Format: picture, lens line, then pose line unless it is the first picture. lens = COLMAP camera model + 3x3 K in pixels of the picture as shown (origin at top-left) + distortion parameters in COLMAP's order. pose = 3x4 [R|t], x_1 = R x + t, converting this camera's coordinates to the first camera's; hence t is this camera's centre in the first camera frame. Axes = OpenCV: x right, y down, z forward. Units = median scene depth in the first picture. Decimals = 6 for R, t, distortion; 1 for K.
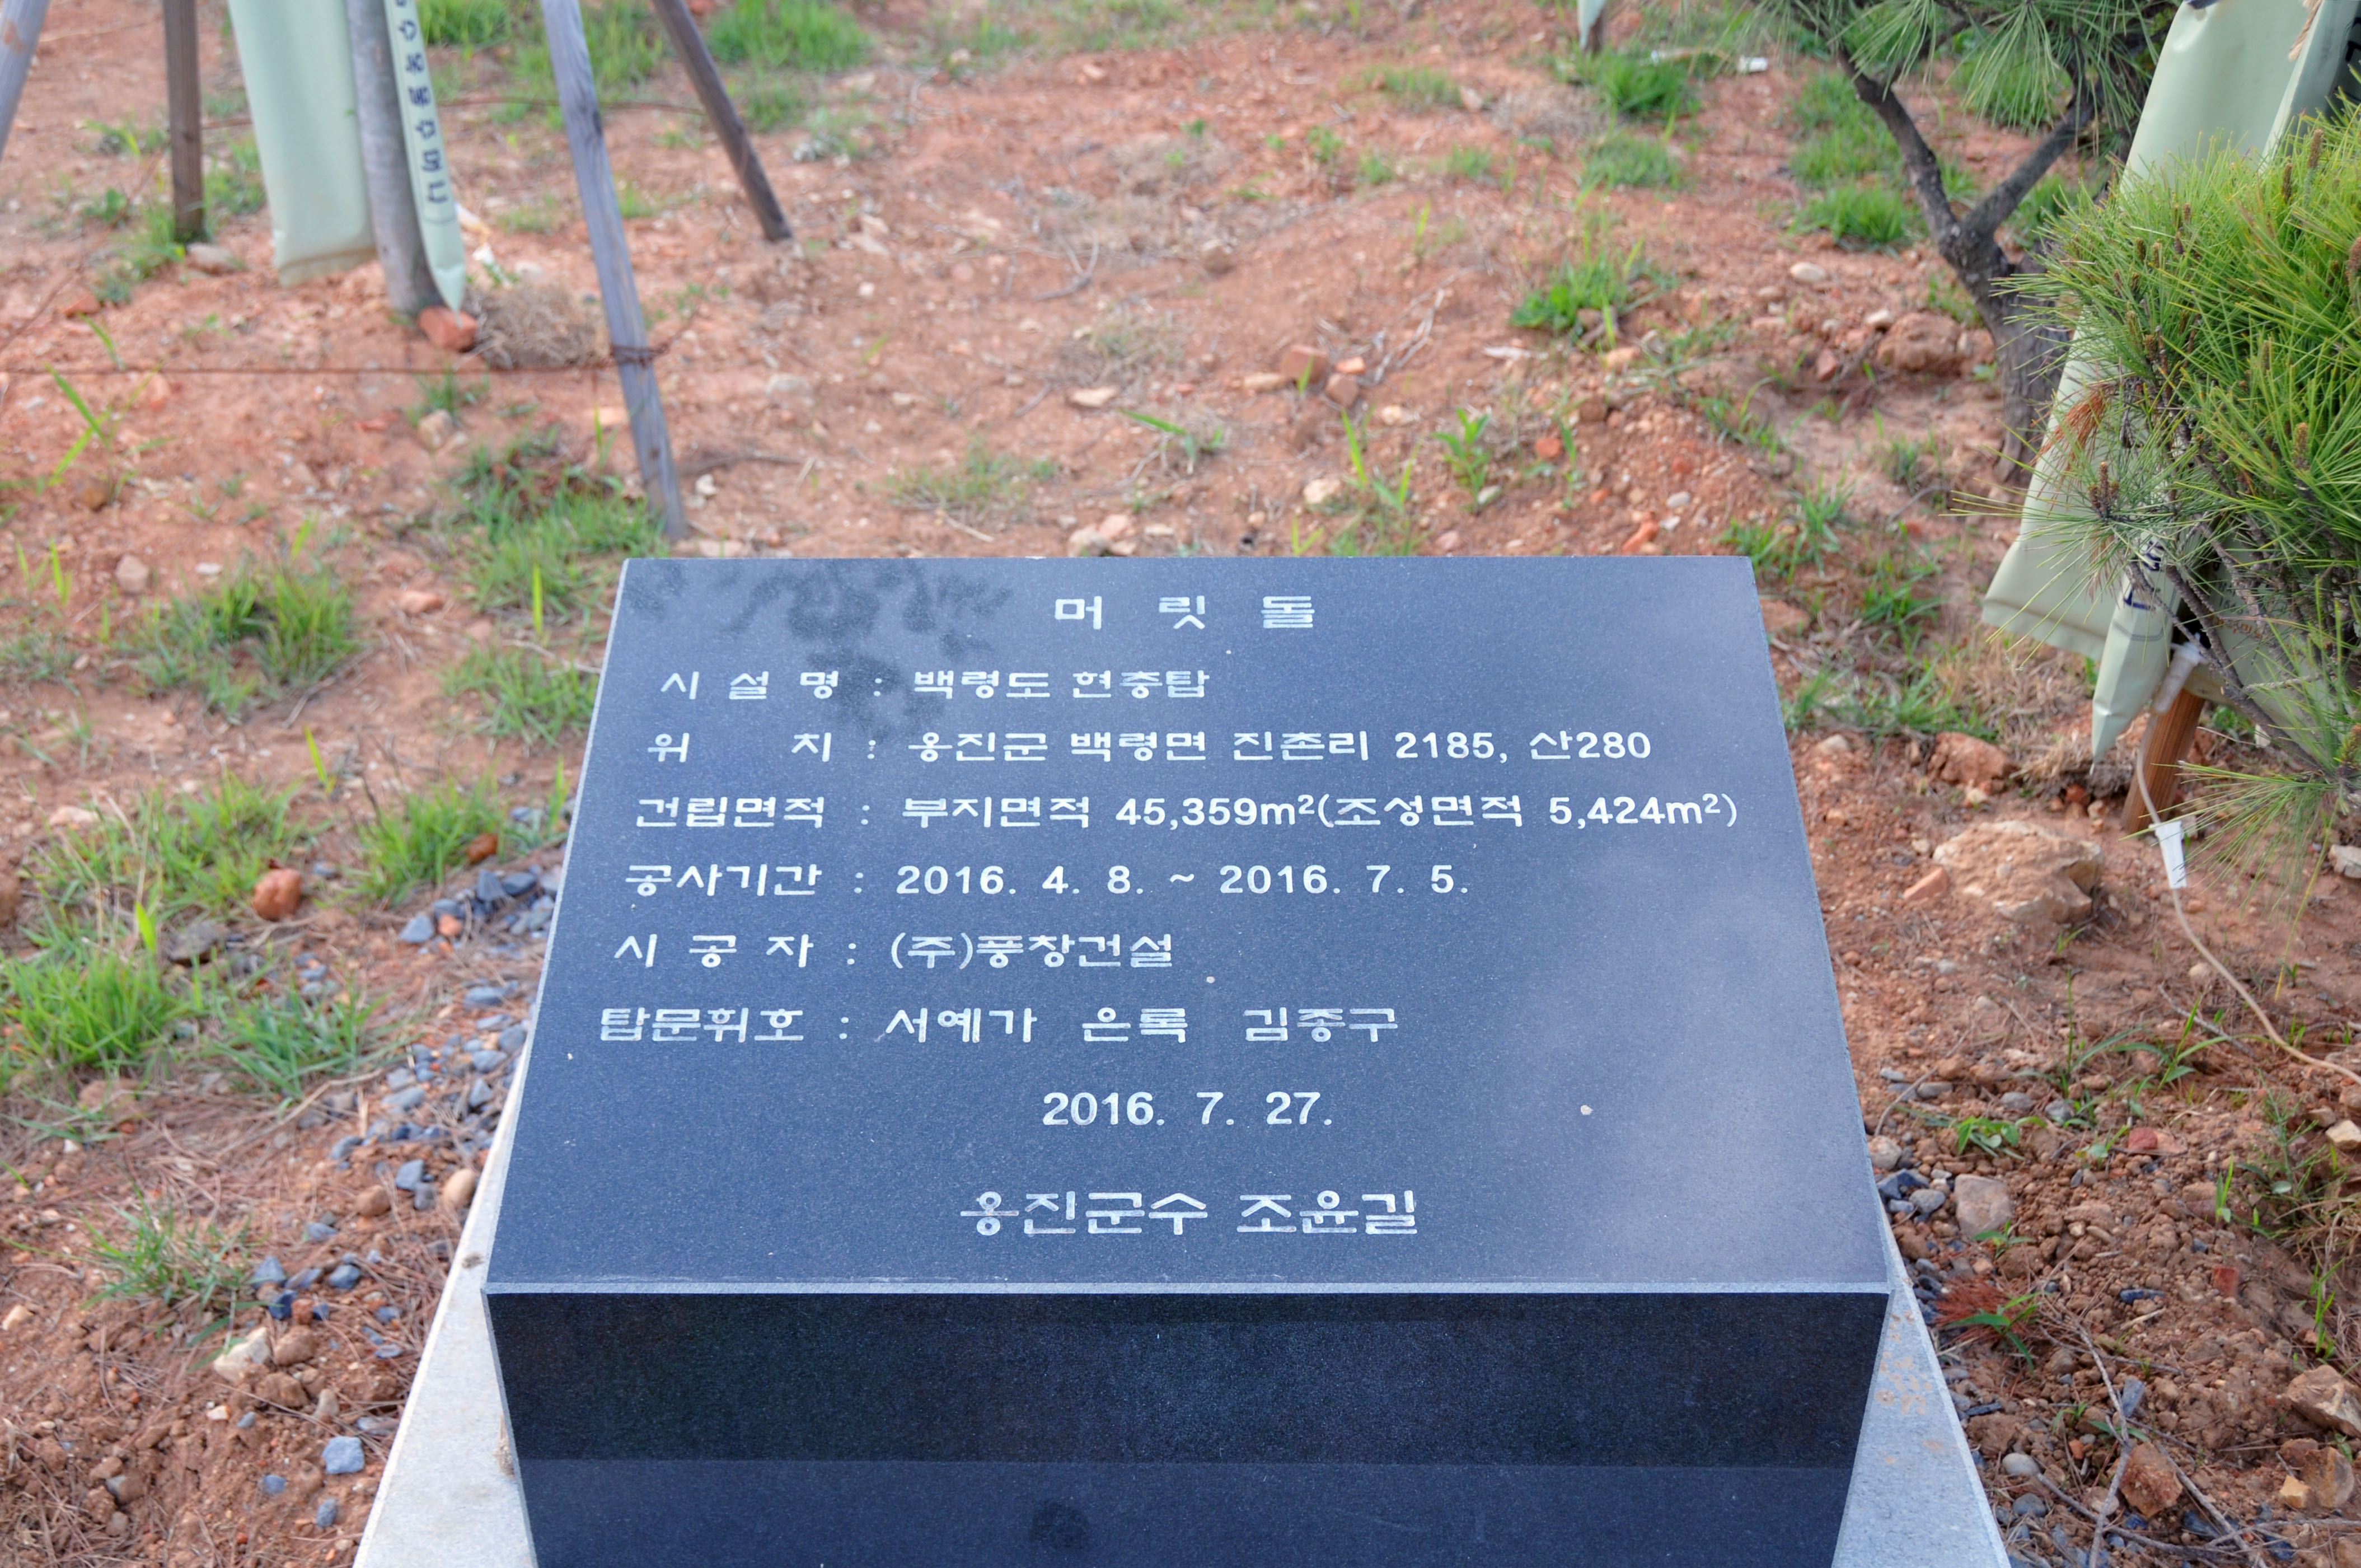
lens RADIAL K [[2527.4, 0, 1180.5], [0, 2527.4, 784.0], [0, 0, 1]] dist [0.004052, 0.001658]
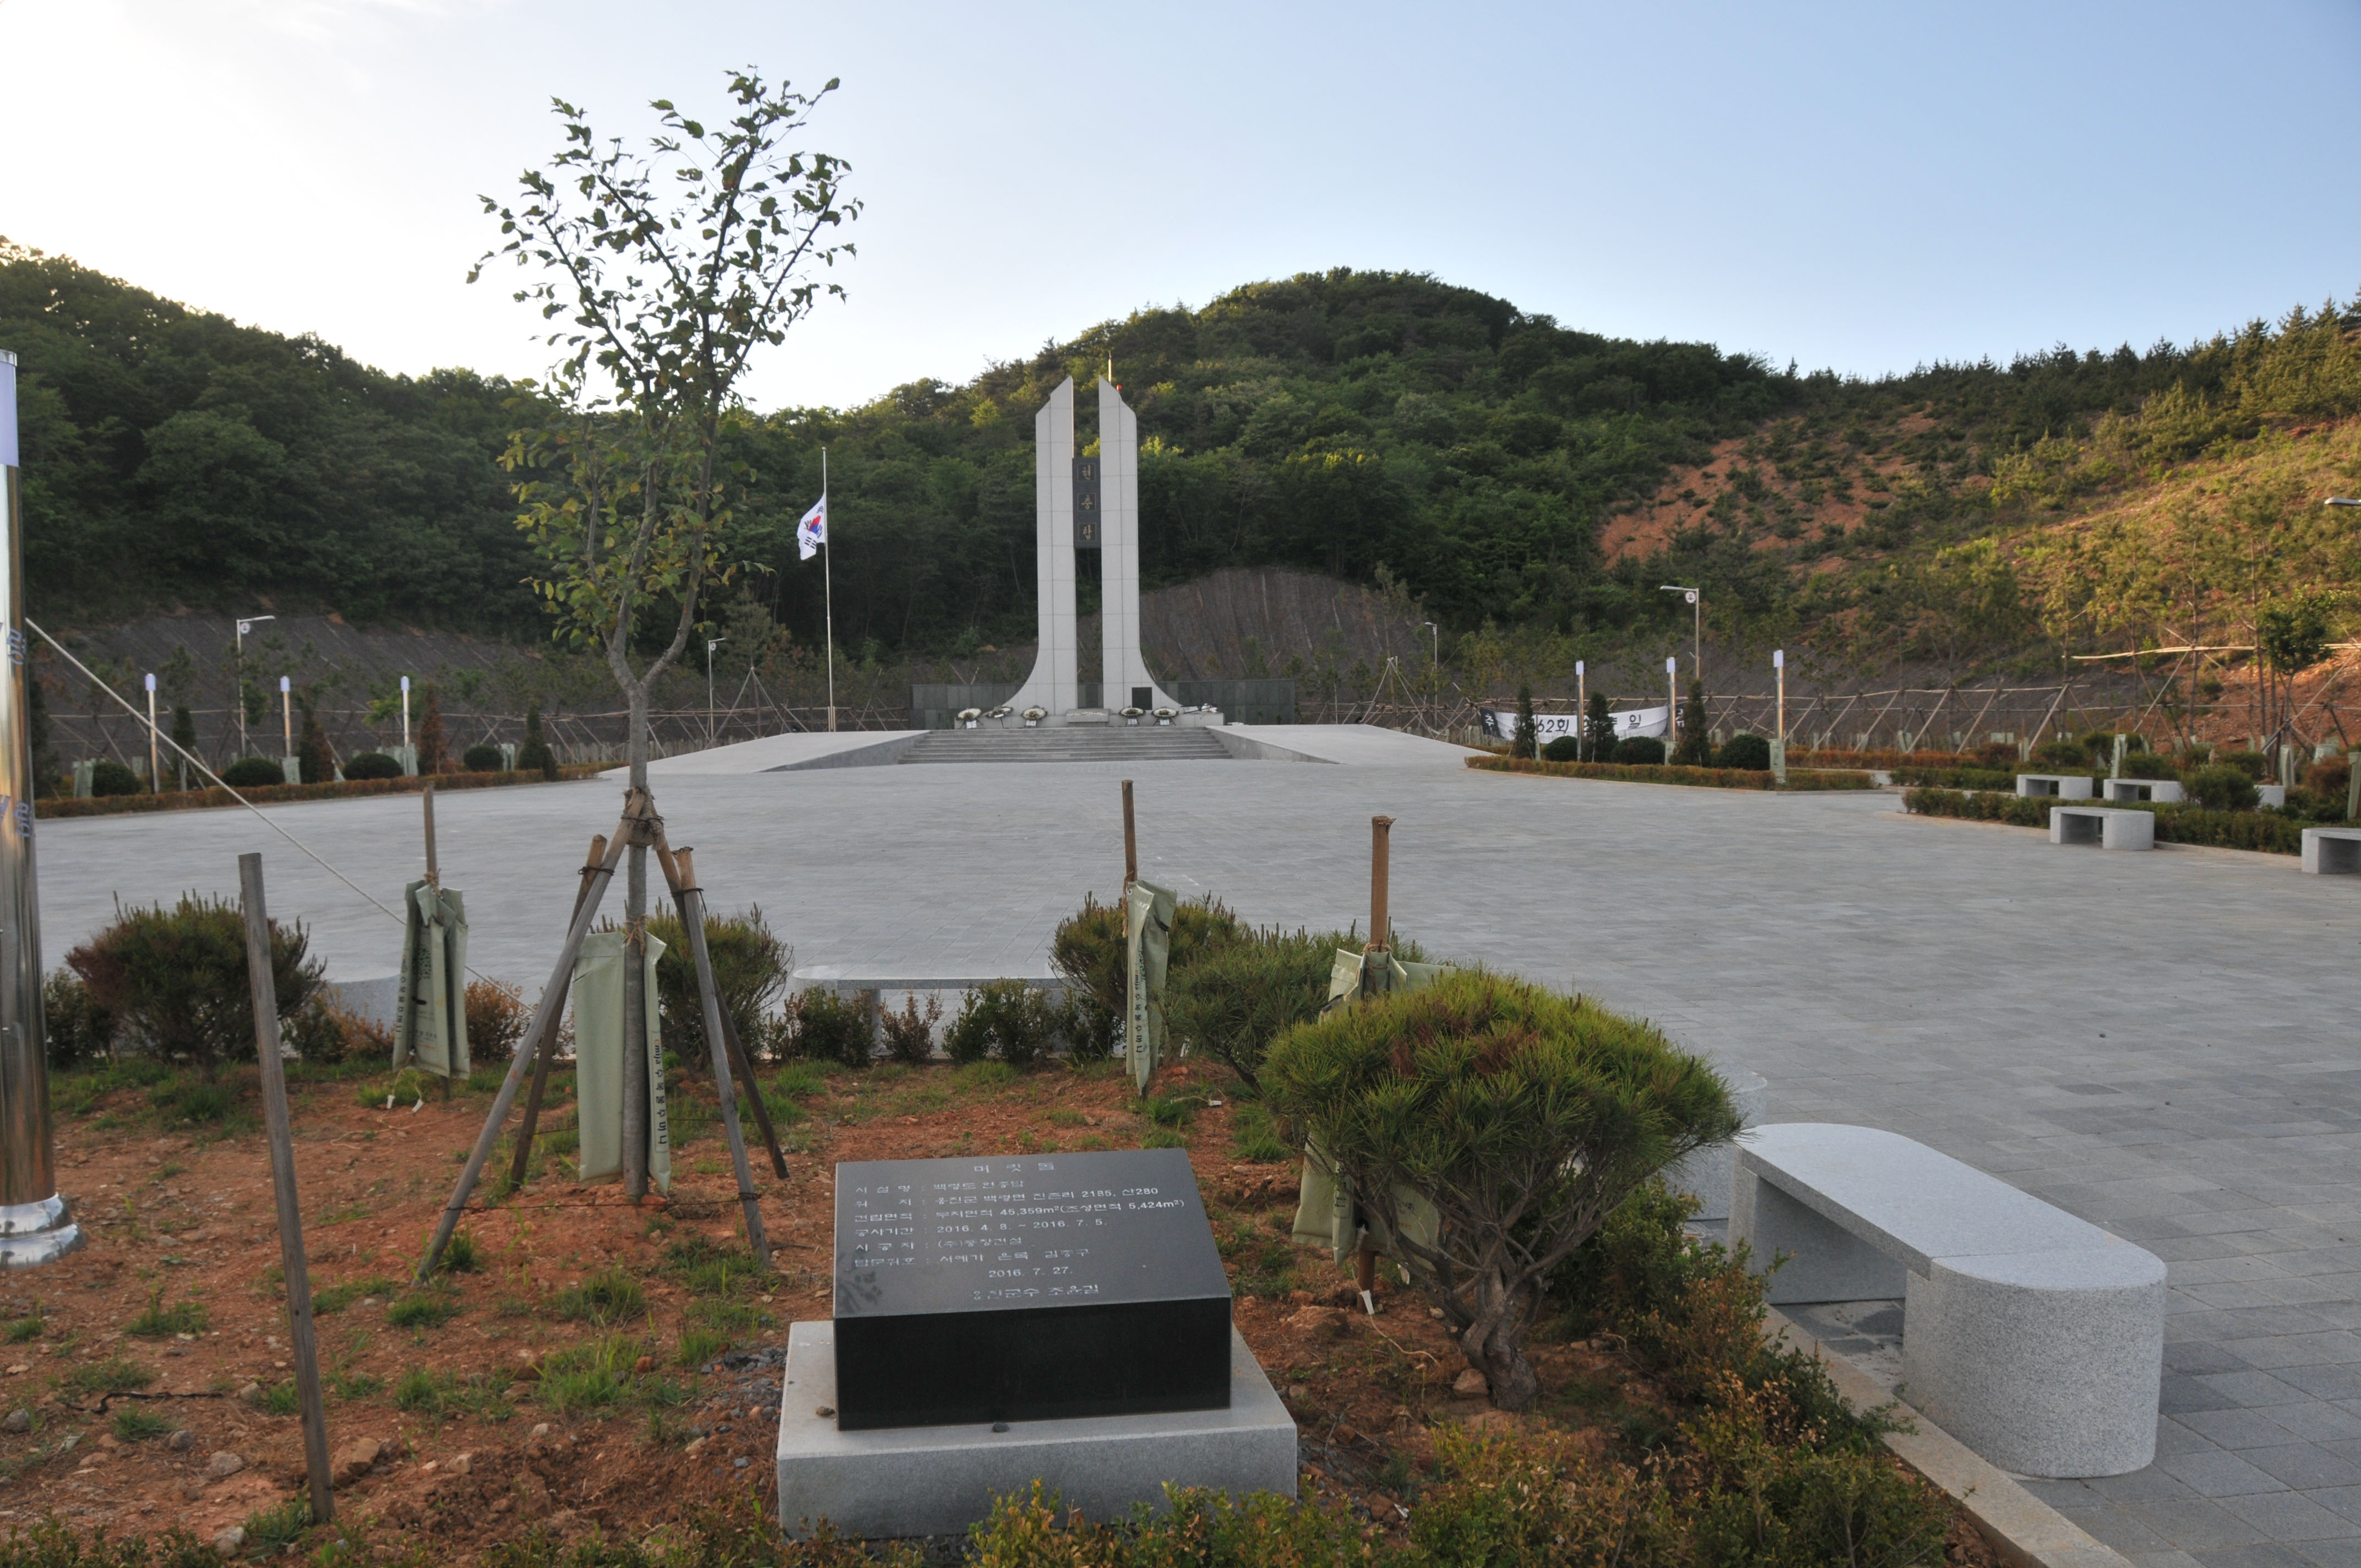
lens RADIAL K [[1855.2, 0, 1180.5], [0, 1855.2, 784.0], [0, 0, 1]] dist [-0.159842, 0.118739]
pose [[0.985920, -0.011592, 0.166813, -0.105132], [0.094762, 0.860669, -0.500270, 0.423201], [-0.137771, 0.509034, 0.849649, -0.767617]]
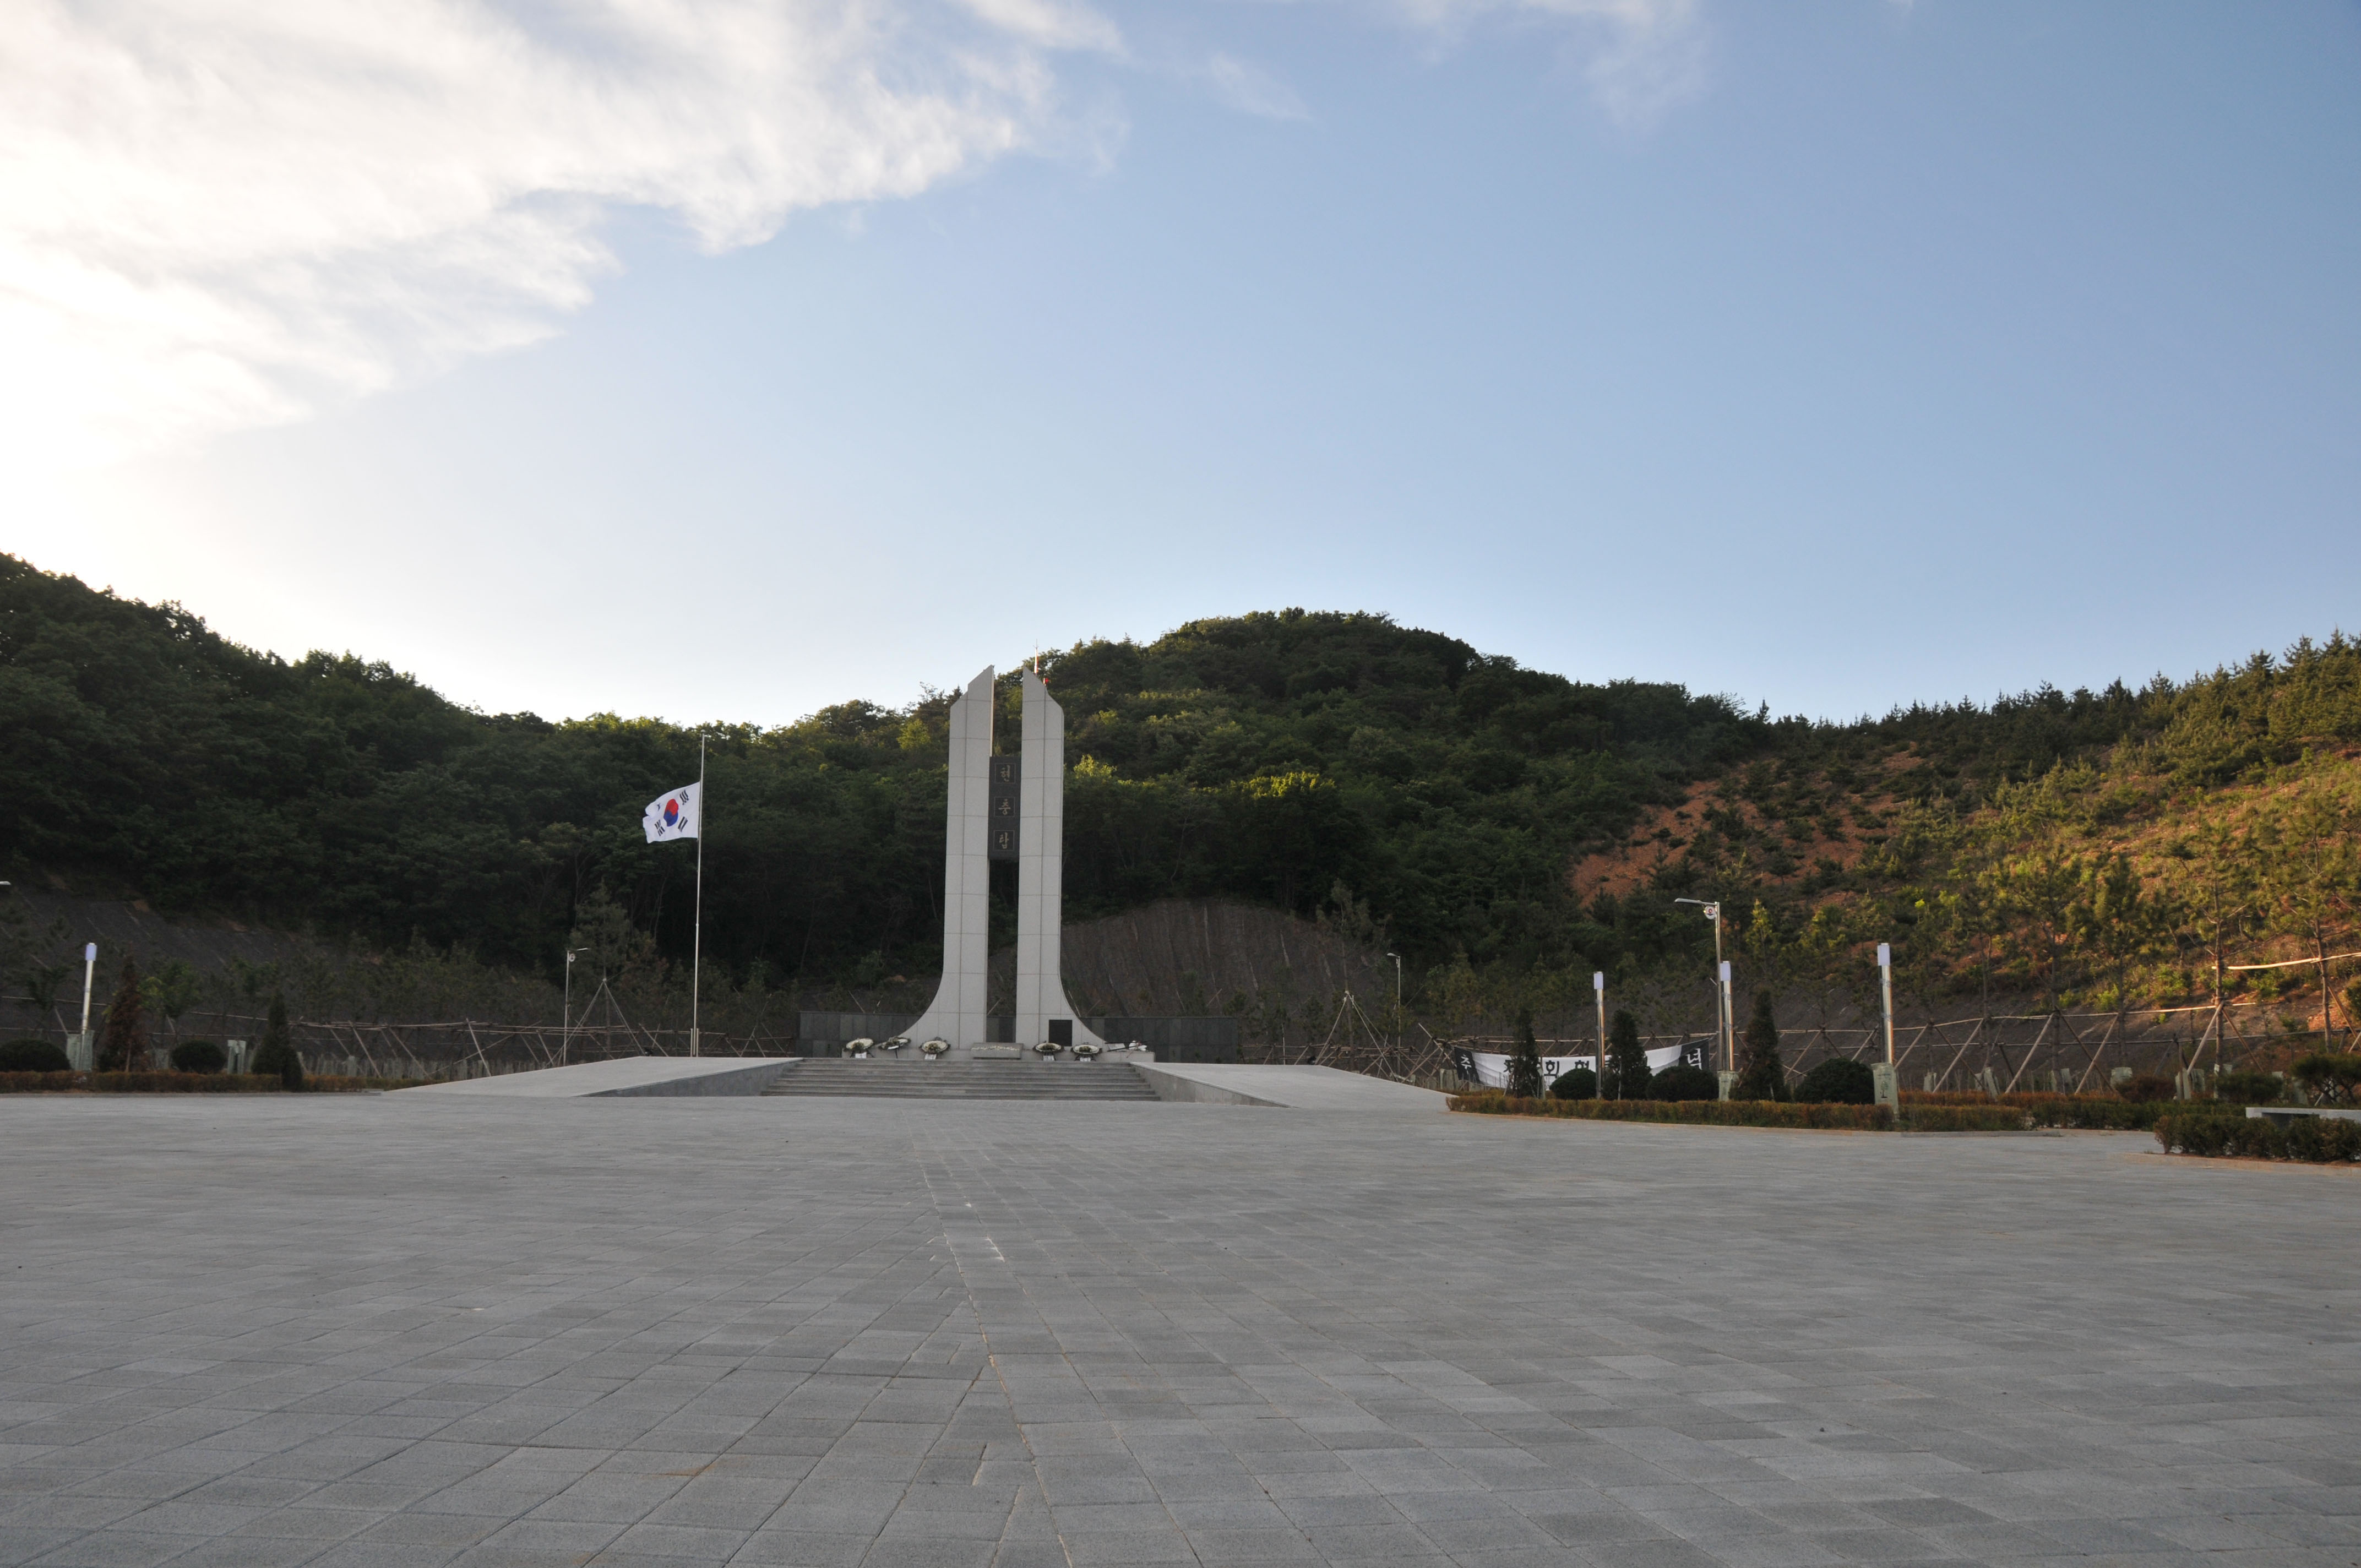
lens RADIAL K [[1855.2, 0, 1180.5], [0, 1855.2, 784.0], [0, 0, 1]] dist [-0.159842, 0.118739]
pose [[0.980202, 0.048365, 0.192004, -0.049214], [0.091406, 0.749664, -0.655476, 0.315867], [-0.175641, 0.660049, 0.730401, -0.561071]]
